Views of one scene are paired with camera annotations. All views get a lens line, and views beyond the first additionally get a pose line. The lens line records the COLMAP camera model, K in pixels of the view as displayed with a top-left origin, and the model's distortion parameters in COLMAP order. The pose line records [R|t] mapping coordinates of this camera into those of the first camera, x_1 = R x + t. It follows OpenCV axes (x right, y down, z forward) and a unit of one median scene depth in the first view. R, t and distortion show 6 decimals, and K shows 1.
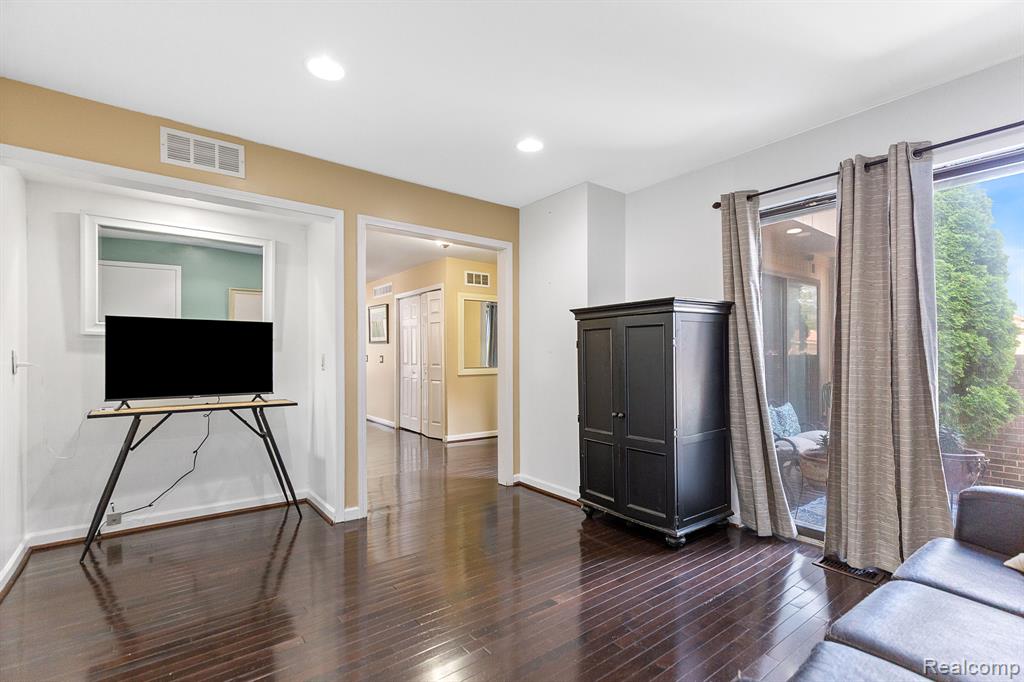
lens RADIAL K [[466.0, 0, 509.8], [0, 466.0, 350.6], [0, 0, 1]] dist [0.007428, 0.000999]
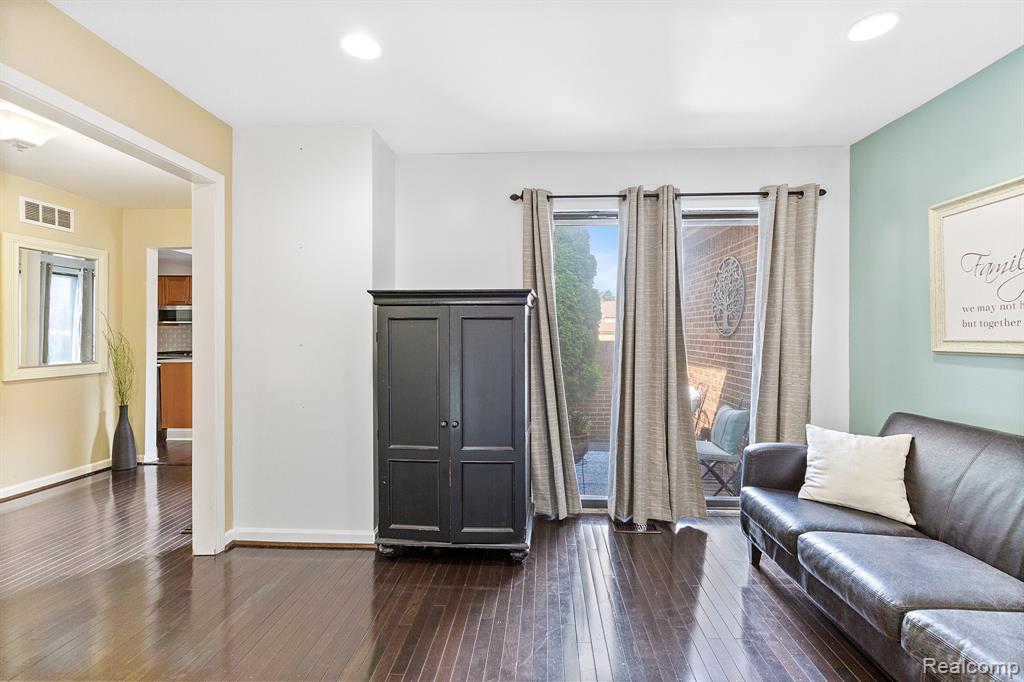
lens RADIAL K [[466.0, 0, 514.6], [0, 466.0, 332.9], [0, 0, 1]] dist [0.007428, 0.000999]
pose [[0.644839, 0.006200, 0.764294, -0.297703], [-0.009868, 0.999951, 0.000215, -0.022886], [-0.764255, -0.007681, 0.644868, 0.348514]]
